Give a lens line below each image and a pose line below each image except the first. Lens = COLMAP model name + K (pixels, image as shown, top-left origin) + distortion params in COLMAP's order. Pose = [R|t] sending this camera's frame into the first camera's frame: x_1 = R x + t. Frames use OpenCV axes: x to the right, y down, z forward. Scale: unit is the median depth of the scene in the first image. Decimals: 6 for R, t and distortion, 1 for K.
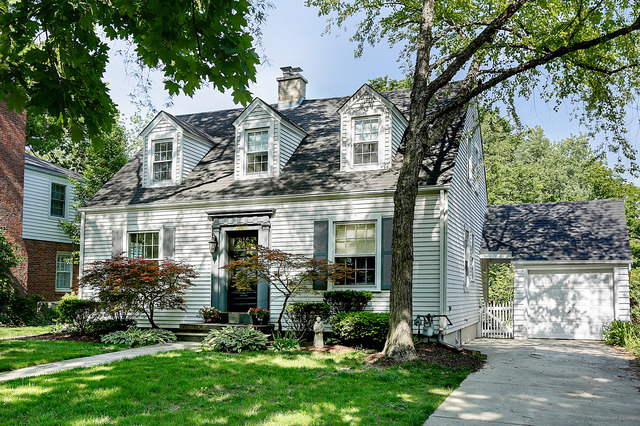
lens RADIAL K [[554.5, 0, 320.0], [0, 554.5, 231.2], [0, 0, 1]] dist [-0.001178, -0.000500]
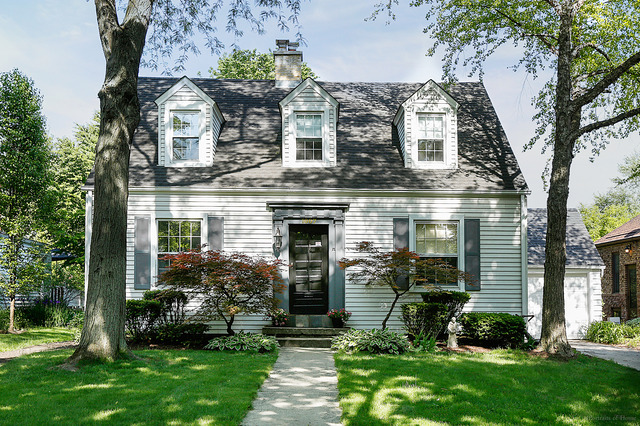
lens RADIAL K [[665.4, 0, 320.0], [0, 665.4, 213.0], [0, 0, 1]] dist [0.008389, 0.005967]
pose [[0.925456, 0.051179, 0.375383, -0.527628], [-0.043485, 0.998635, -0.028946, 0.010703], [-0.376352, 0.010464, 0.926417, -0.011131]]
